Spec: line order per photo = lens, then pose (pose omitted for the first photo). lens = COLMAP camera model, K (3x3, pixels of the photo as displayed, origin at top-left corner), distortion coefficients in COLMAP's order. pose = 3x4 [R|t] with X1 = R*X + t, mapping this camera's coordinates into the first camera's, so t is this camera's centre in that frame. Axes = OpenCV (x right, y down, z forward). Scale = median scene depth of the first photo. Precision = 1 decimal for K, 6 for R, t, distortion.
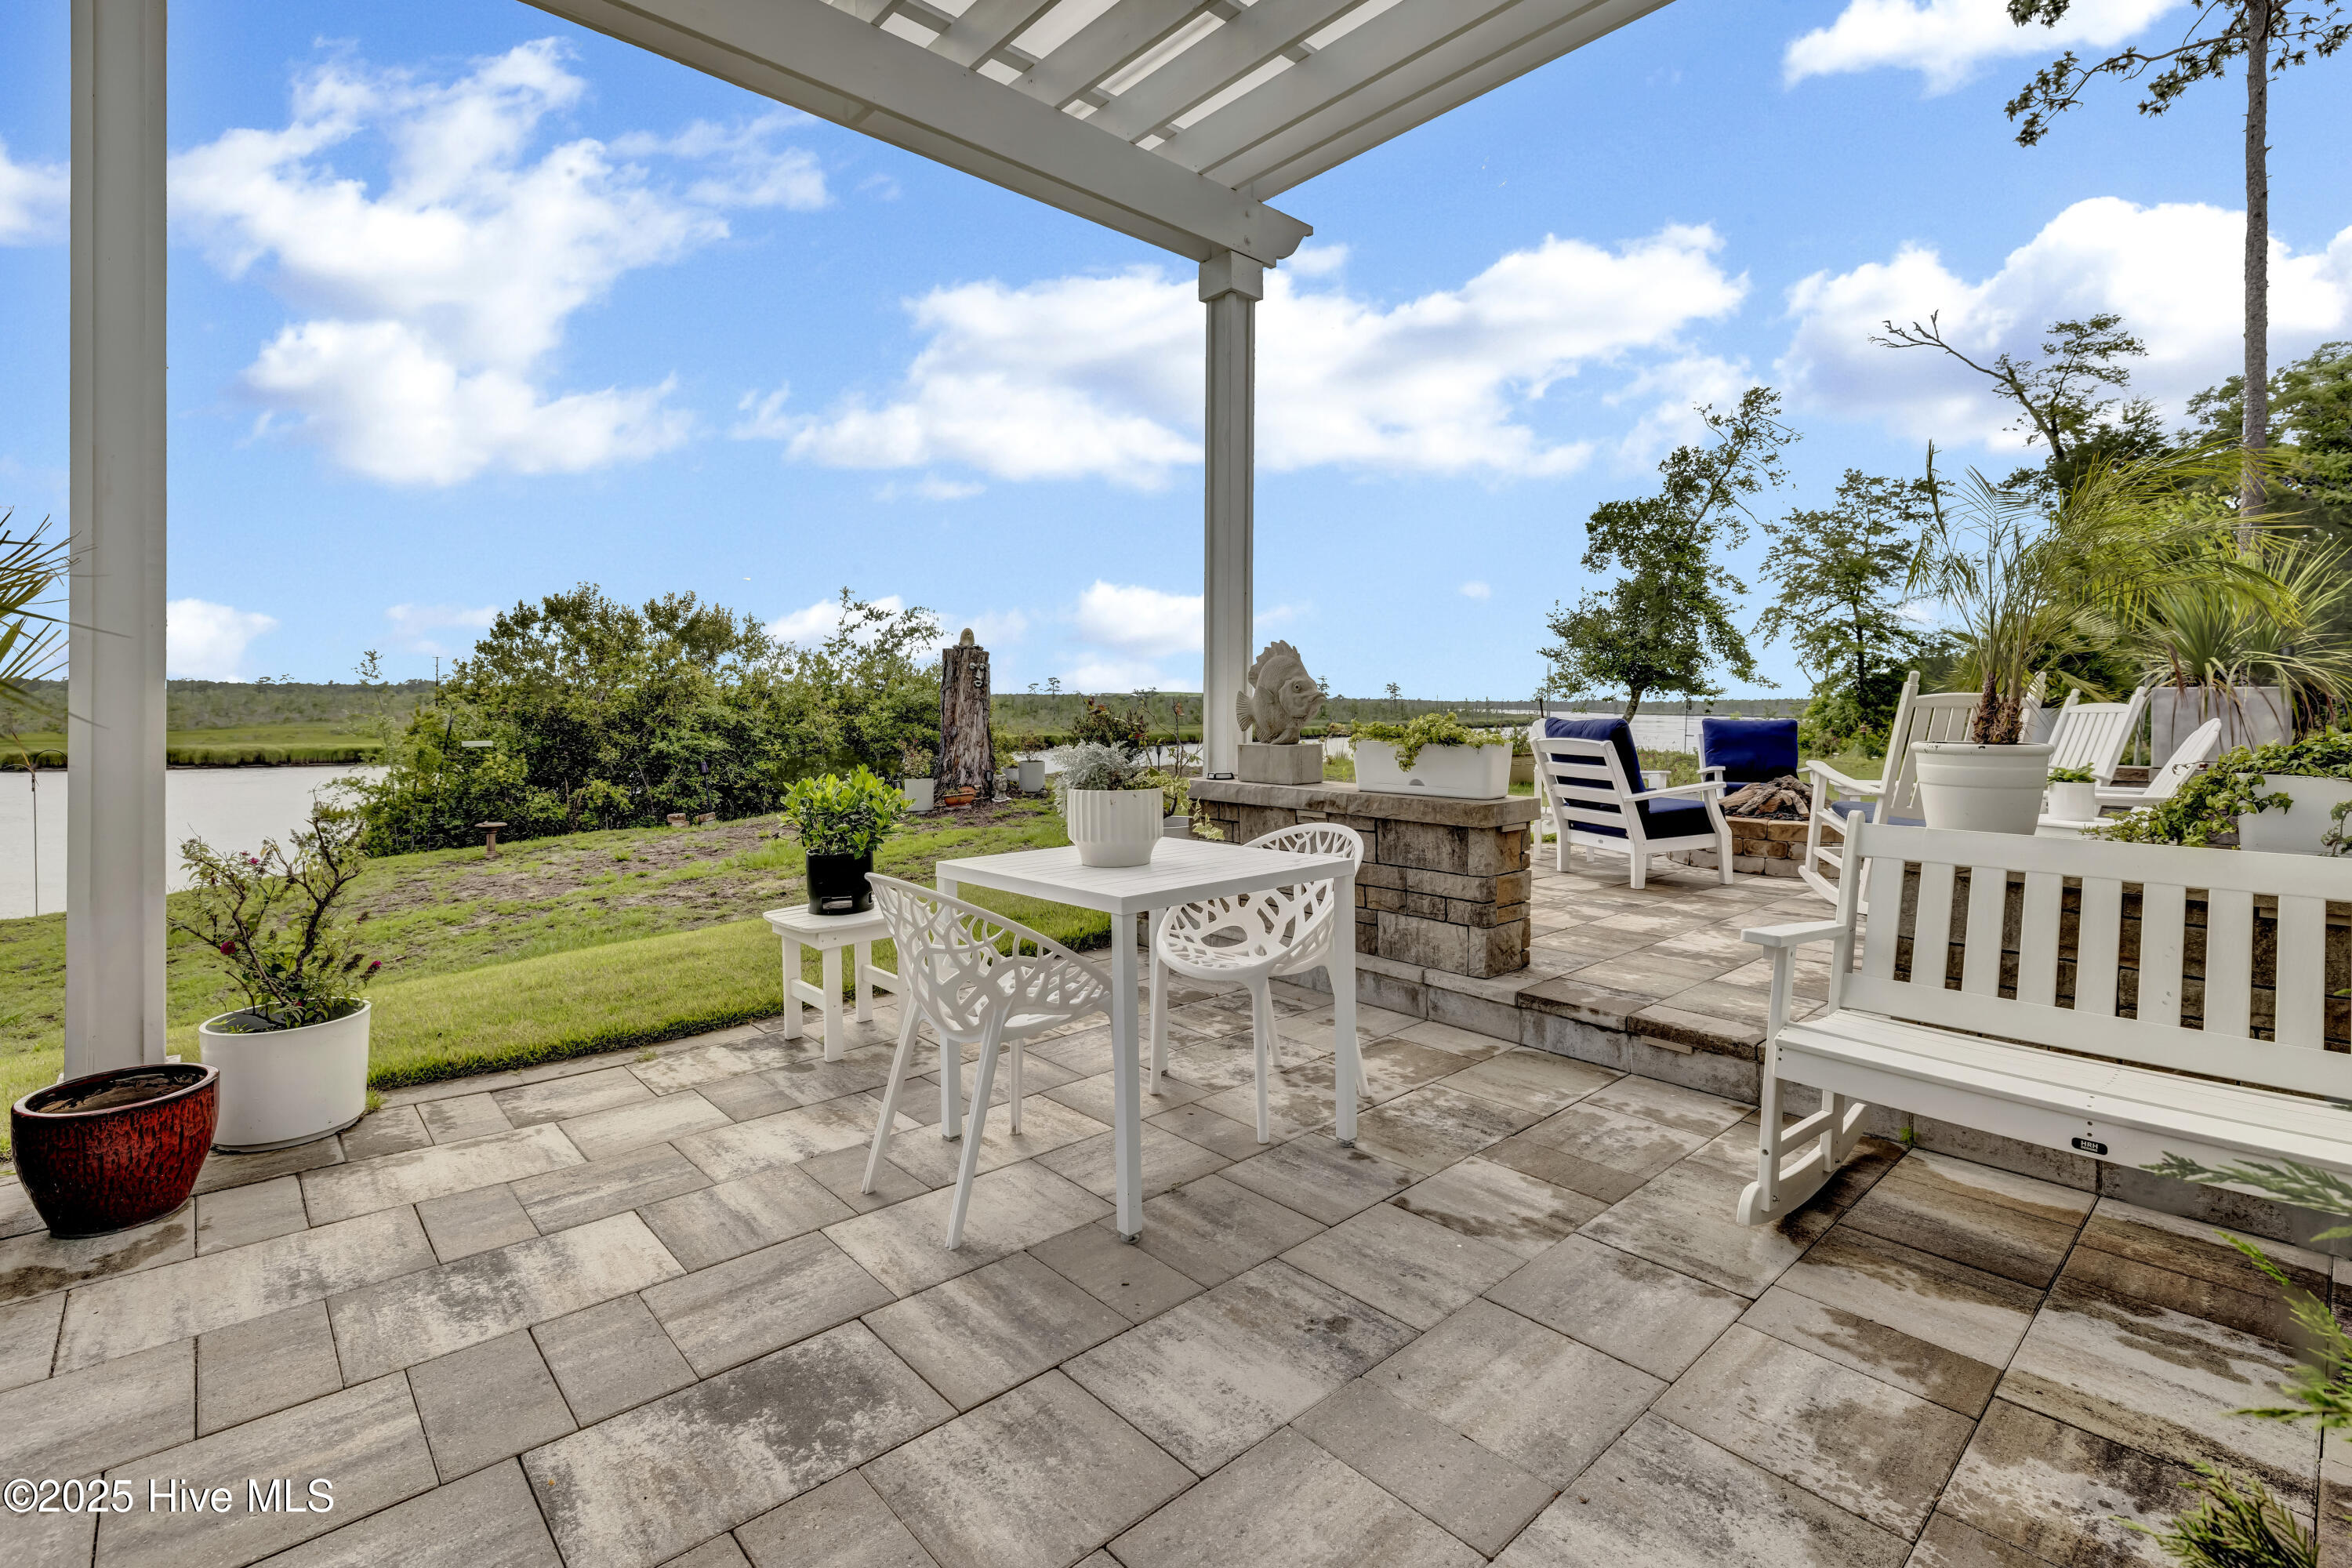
lens RADIAL K [[1069.7, 0, 1180.6], [0, 1069.7, 712.0], [0, 0, 1]] dist [-0.000870, -0.000072]
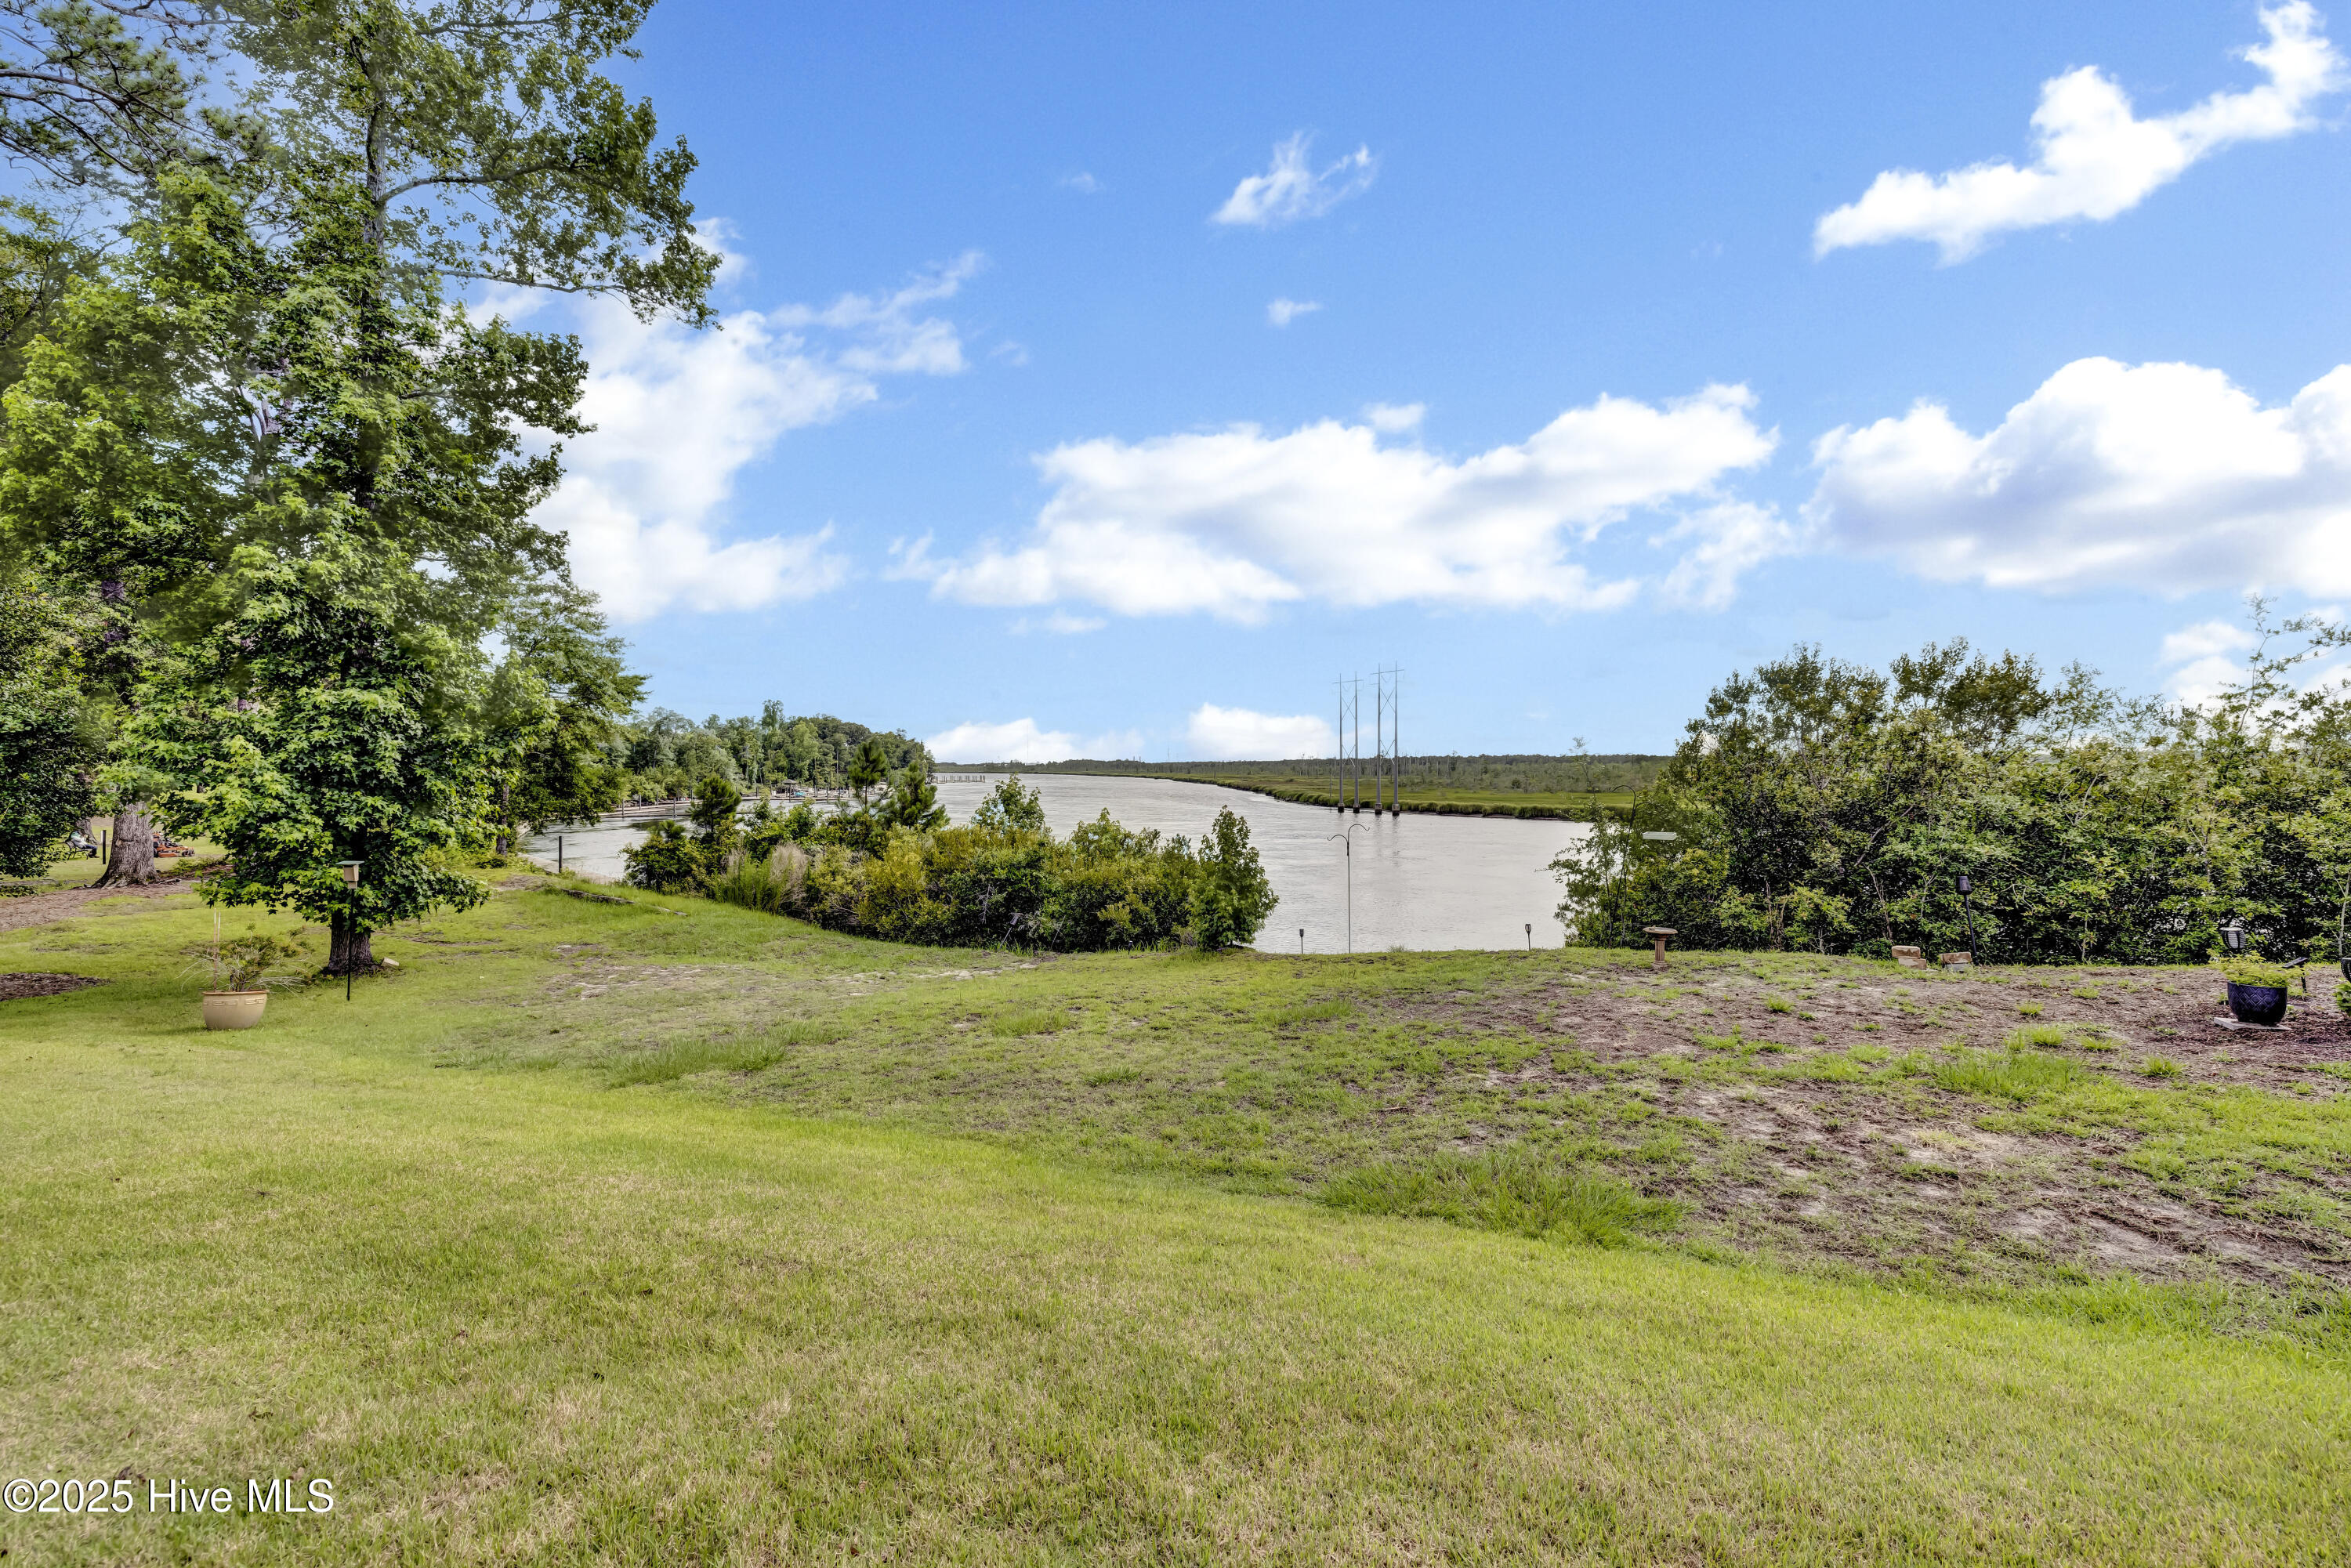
lens RADIAL K [[991.9, 0, 1136.8], [0, 991.9, 779.3], [0, 0, 1]] dist [-0.000706, -0.000809]
pose [[0.354798, 0.004087, -0.934934, -0.023352], [-0.005787, 0.999981, 0.002175, -0.014779], [0.934925, 0.004639, 0.354815, 0.238398]]
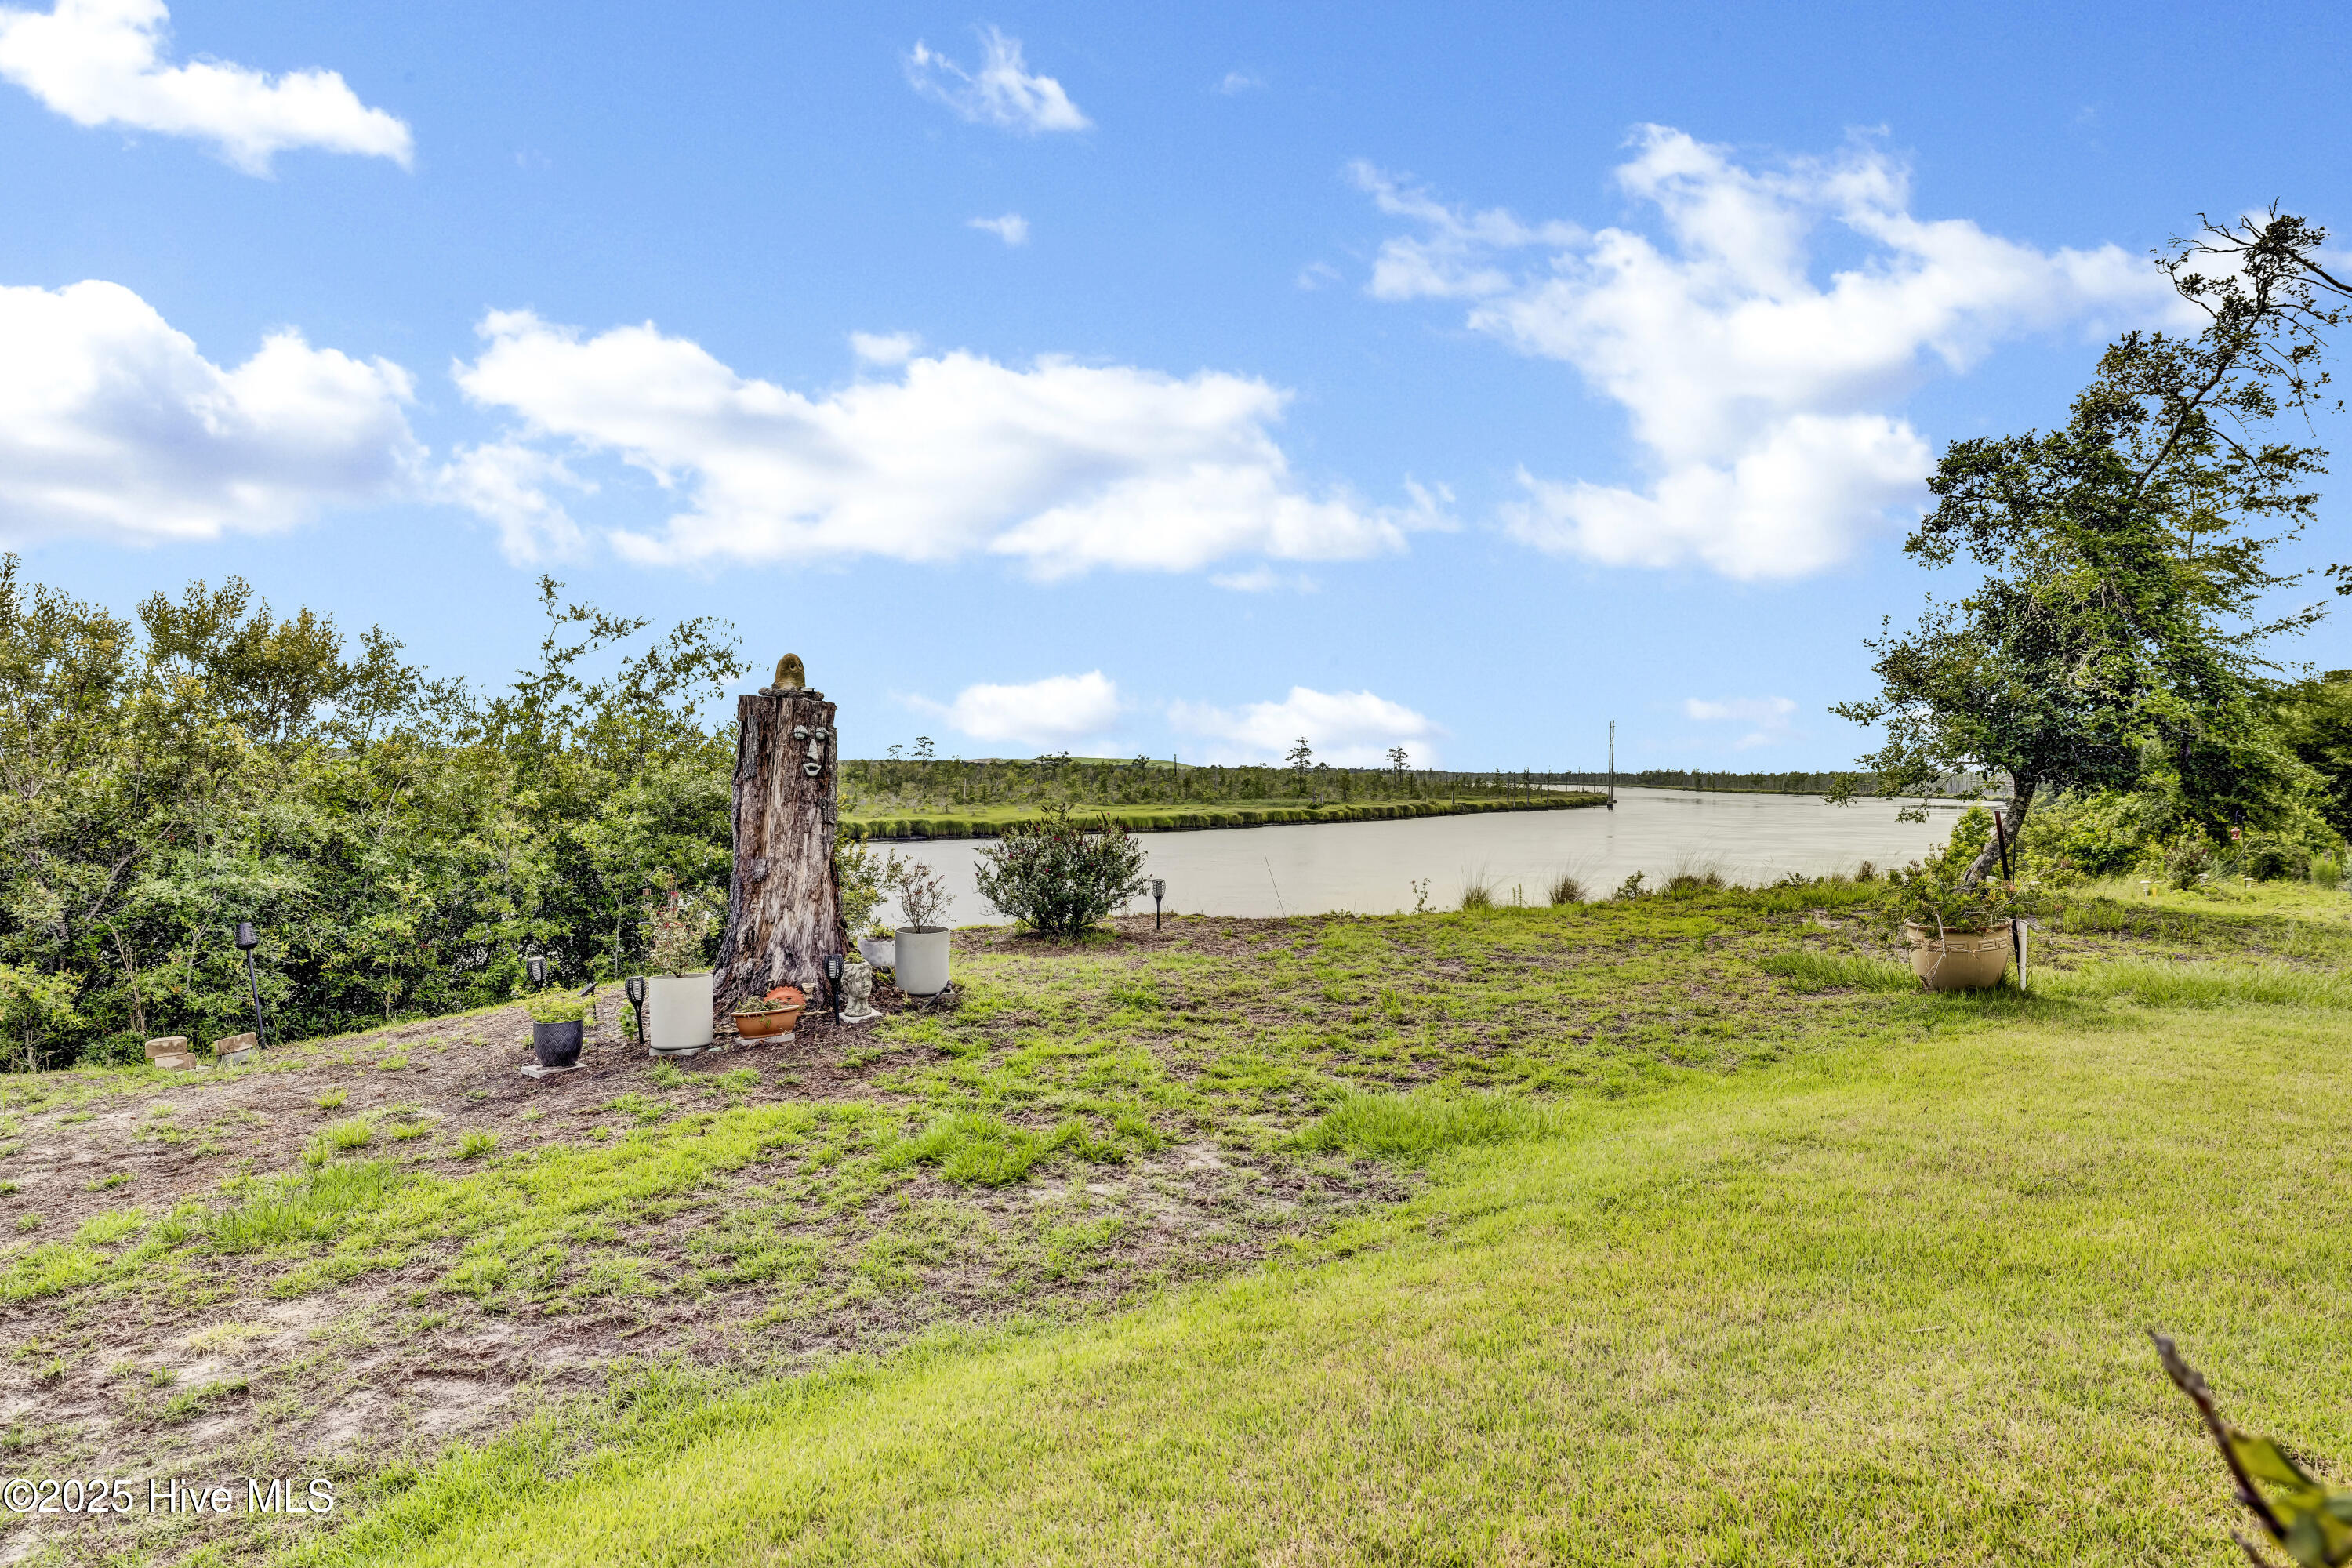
lens RADIAL K [[1492.9, 0, 1176.0], [0, 1492.9, 784.0], [0, 0, 1]] dist [0.011386, -0.002609]
pose [[0.998796, 0.004786, 0.048826, -0.050256], [-0.004710, 0.999988, -0.001661, -0.016615], [-0.048833, 0.001429, 0.998806, 0.276268]]
